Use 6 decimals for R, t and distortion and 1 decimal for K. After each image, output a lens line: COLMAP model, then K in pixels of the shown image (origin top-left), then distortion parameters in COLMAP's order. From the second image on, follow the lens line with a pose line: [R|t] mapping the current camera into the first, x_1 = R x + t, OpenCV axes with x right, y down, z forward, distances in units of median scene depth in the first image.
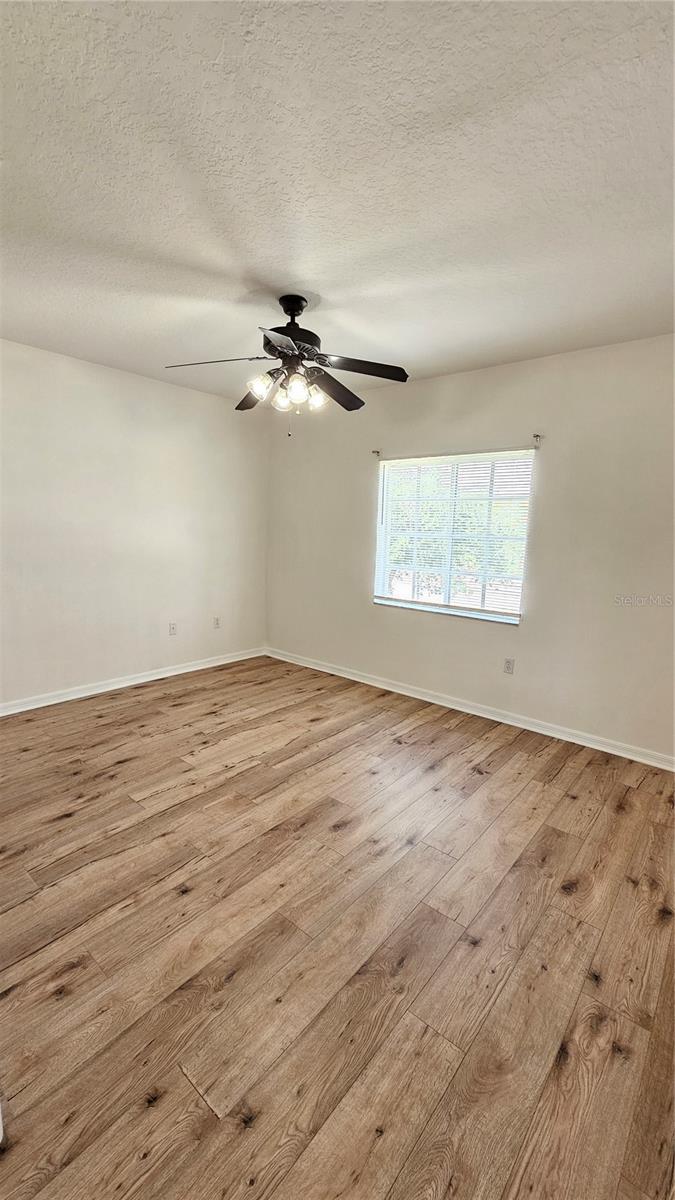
lens RADIAL K [[498.9, 0, 333.5], [0, 498.9, 597.6], [0, 0, 1]] dist [0.013345, 0.000017]
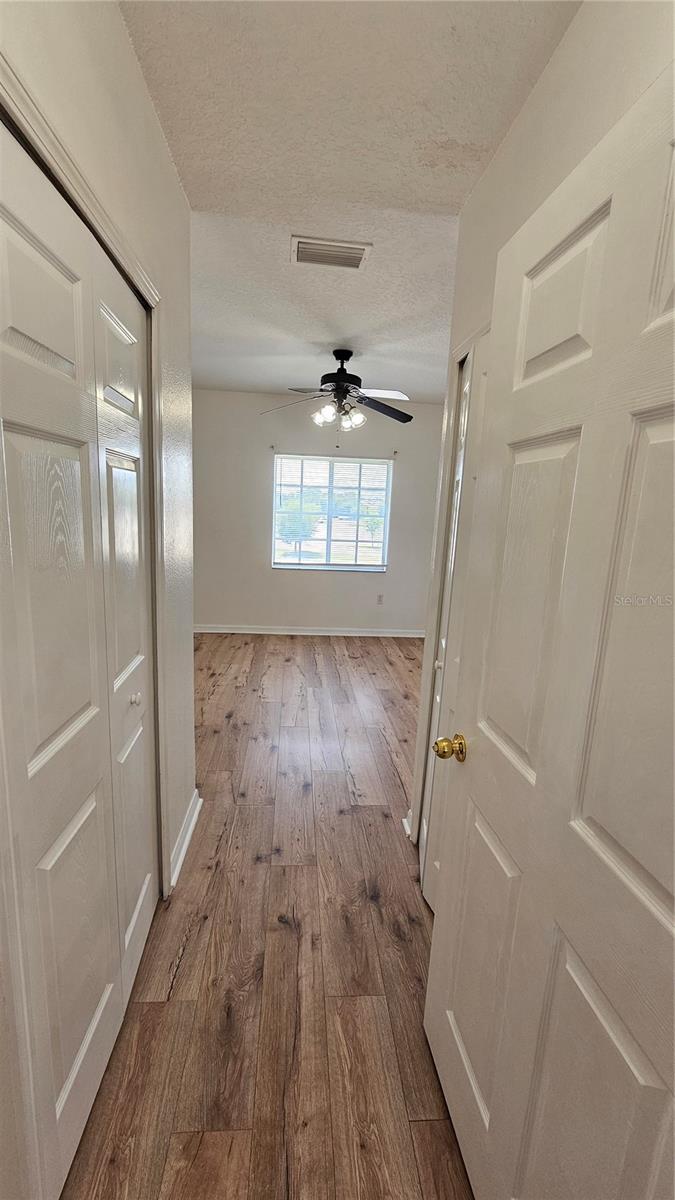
lens RADIAL K [[498.9, 0, 333.5], [0, 498.9, 597.6], [0, 0, 1]] dist [0.013345, 0.000017]
pose [[0.701518, -0.128008, 0.701061, -0.856983], [0.081878, 0.991699, 0.099144, -0.034136], [-0.707933, -0.012150, 0.706176, 0.008701]]
